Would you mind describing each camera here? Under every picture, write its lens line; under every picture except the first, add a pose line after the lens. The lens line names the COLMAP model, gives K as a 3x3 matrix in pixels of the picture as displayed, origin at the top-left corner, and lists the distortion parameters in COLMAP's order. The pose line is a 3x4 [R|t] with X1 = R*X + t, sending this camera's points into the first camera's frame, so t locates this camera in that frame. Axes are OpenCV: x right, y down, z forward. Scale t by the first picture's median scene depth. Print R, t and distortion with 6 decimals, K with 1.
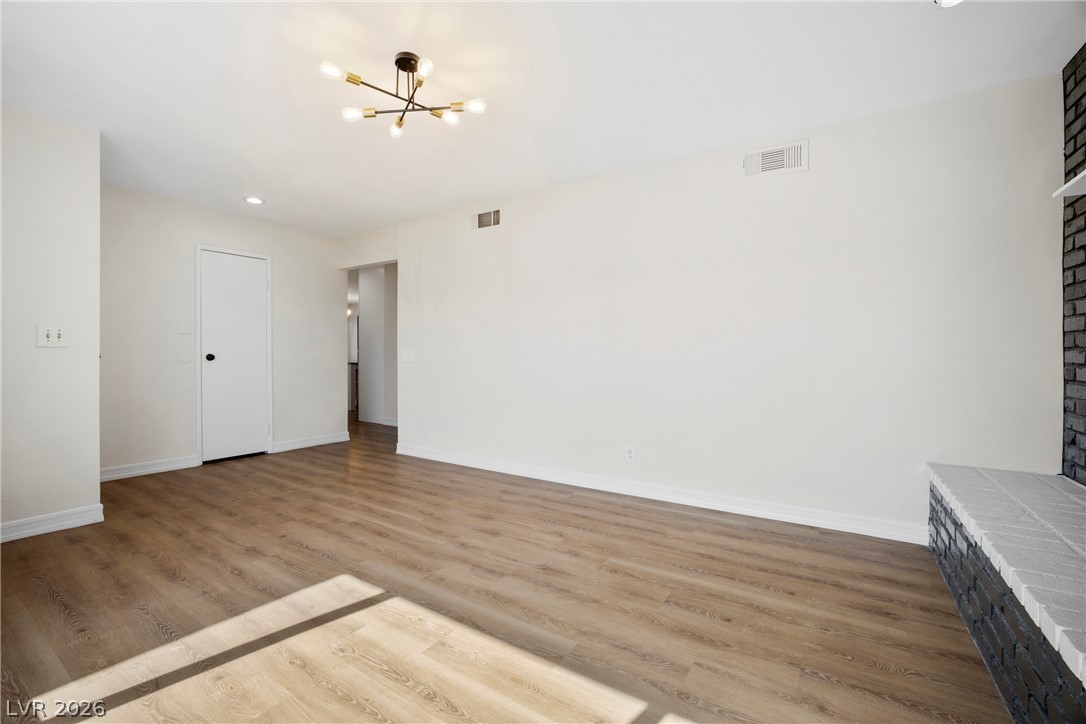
lens RADIAL K [[456.4, 0, 543.0], [0, 456.4, 362.0], [0, 0, 1]] dist [-0.043359, 0.013935]
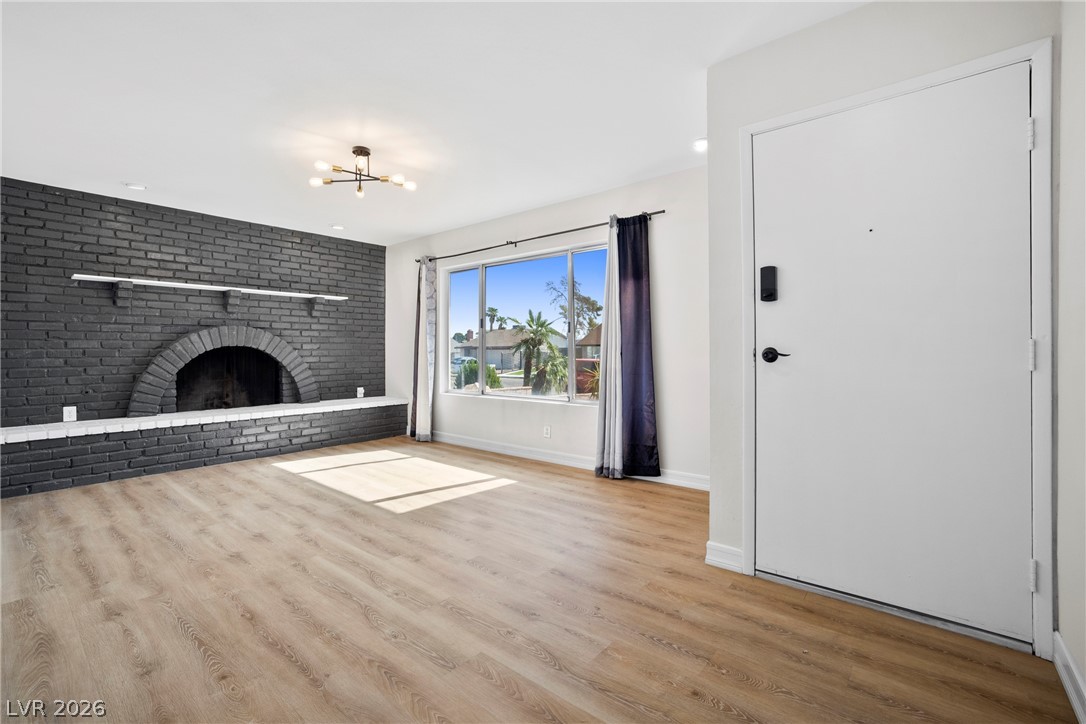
lens RADIAL K [[482.1, 0, 532.2], [0, 482.1, 358.8], [0, 0, 1]] dist [-0.045081, 0.017746]
pose [[-0.989585, -0.001470, 0.143946, -0.888157], [0.003031, 0.999513, 0.031048, -0.030162], [-0.143921, 0.031161, -0.989098, 2.037799]]
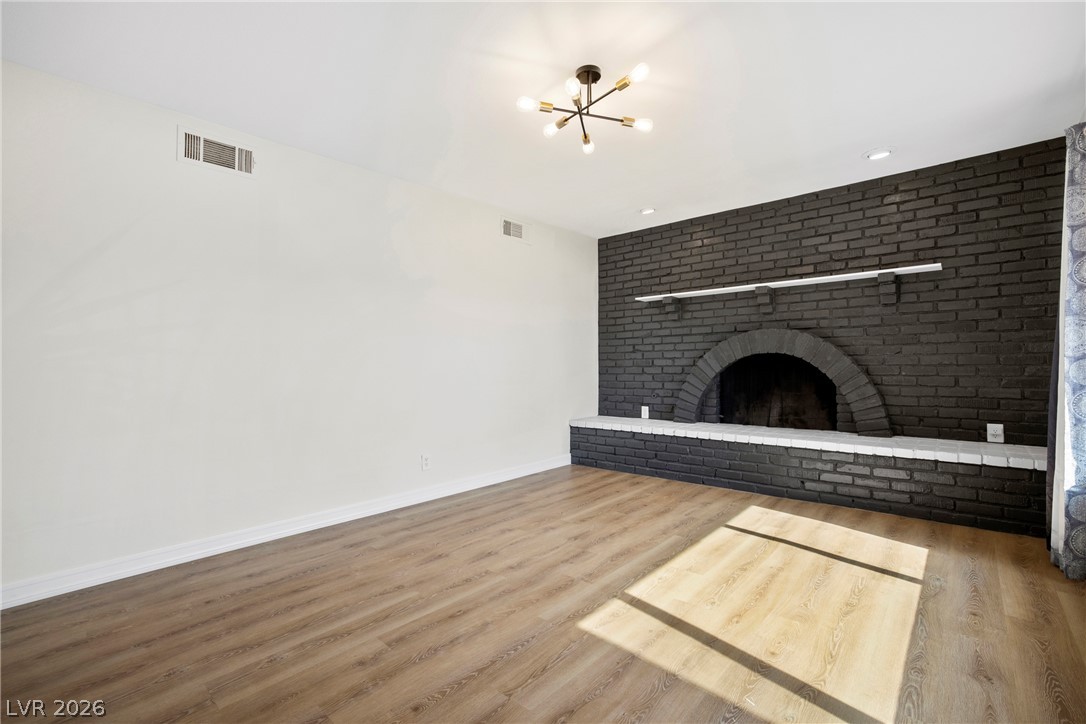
lens RADIAL K [[475.9, 0, 536.4], [0, 475.9, 359.9], [0, 0, 1]] dist [-0.046682, 0.016551]
pose [[0.173562, 0.004005, 0.984815, -1.125786], [0.029468, 0.999523, -0.009258, -0.010974], [-0.984382, 0.030628, 0.173361, 0.775297]]
